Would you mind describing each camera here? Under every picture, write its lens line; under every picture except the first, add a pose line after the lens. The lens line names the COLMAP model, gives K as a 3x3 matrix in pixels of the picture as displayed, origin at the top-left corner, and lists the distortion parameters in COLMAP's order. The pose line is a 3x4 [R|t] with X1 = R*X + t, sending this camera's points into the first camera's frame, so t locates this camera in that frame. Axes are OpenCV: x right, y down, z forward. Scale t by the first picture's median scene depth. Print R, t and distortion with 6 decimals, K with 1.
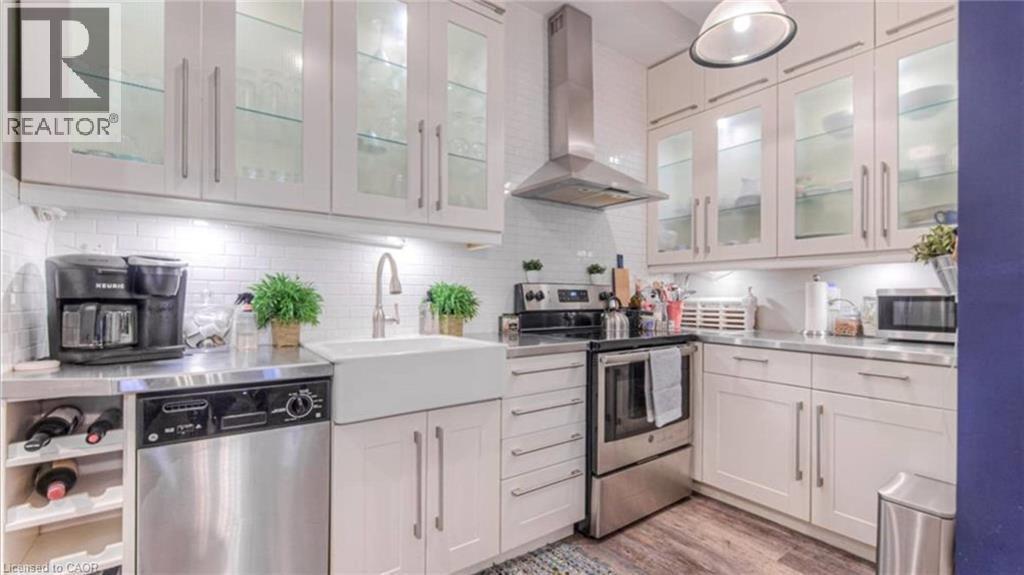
lens RADIAL K [[434.7, 0, 529.8], [0, 434.7, 293.7], [0, 0, 1]] dist [0.001611, -0.000237]
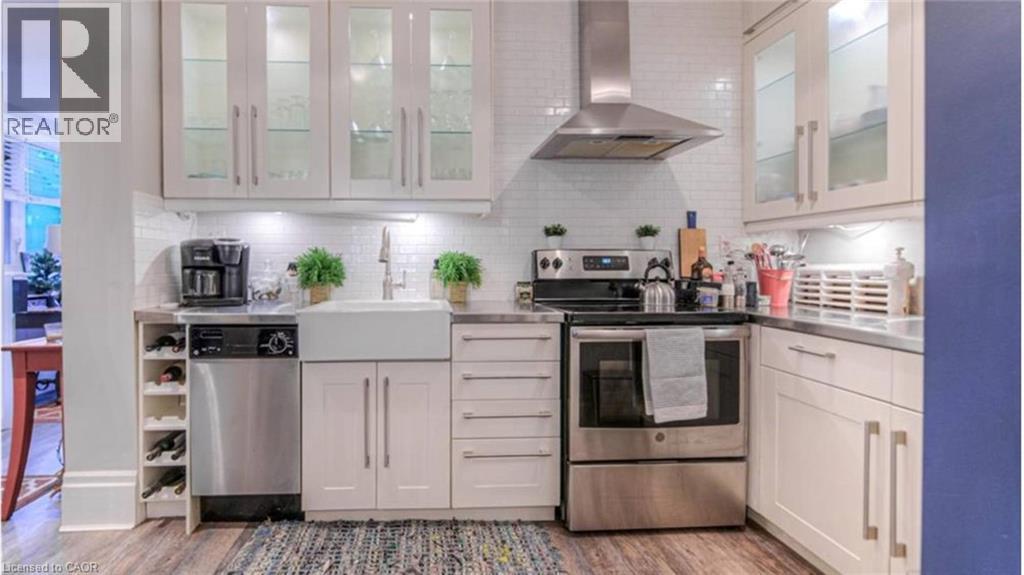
lens RADIAL K [[467.0, 0, 452.4], [0, 467.0, 266.7], [0, 0, 1]] dist [-0.000425, -0.000489]
pose [[0.827215, -0.002220, -0.561881, 0.466592], [0.006824, 0.999958, 0.006096, 0.005432], [0.561843, -0.008877, 0.827196, 0.059377]]
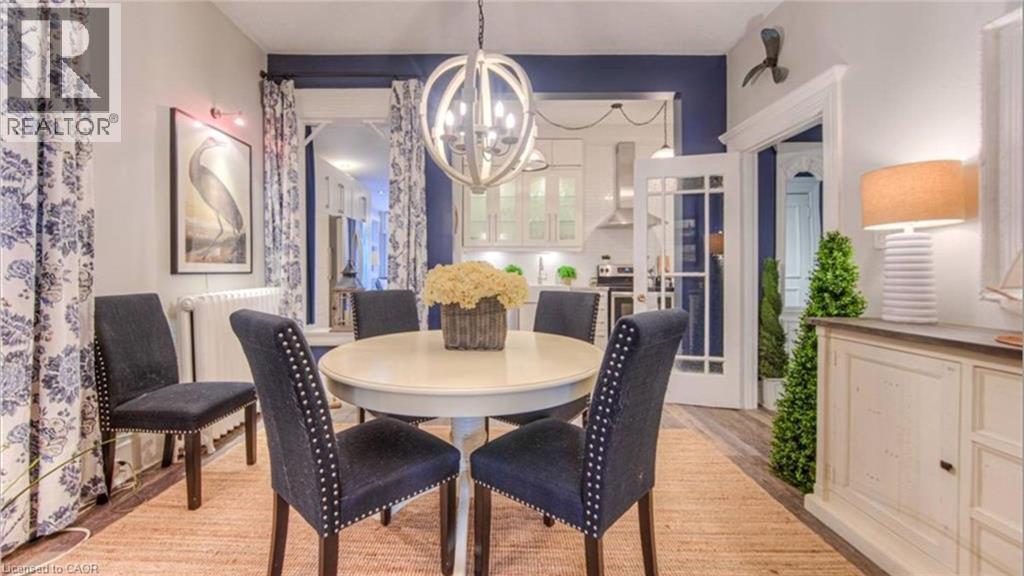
lens RADIAL K [[403.3, 0, 494.6], [0, 403.3, 271.8], [0, 0, 1]] dist [0.001844, -0.000158]
pose [[0.791446, -0.003591, -0.611228, 1.030195], [0.007120, 0.999969, 0.003345, 0.001997], [0.611197, -0.006999, 0.791447, -1.297760]]
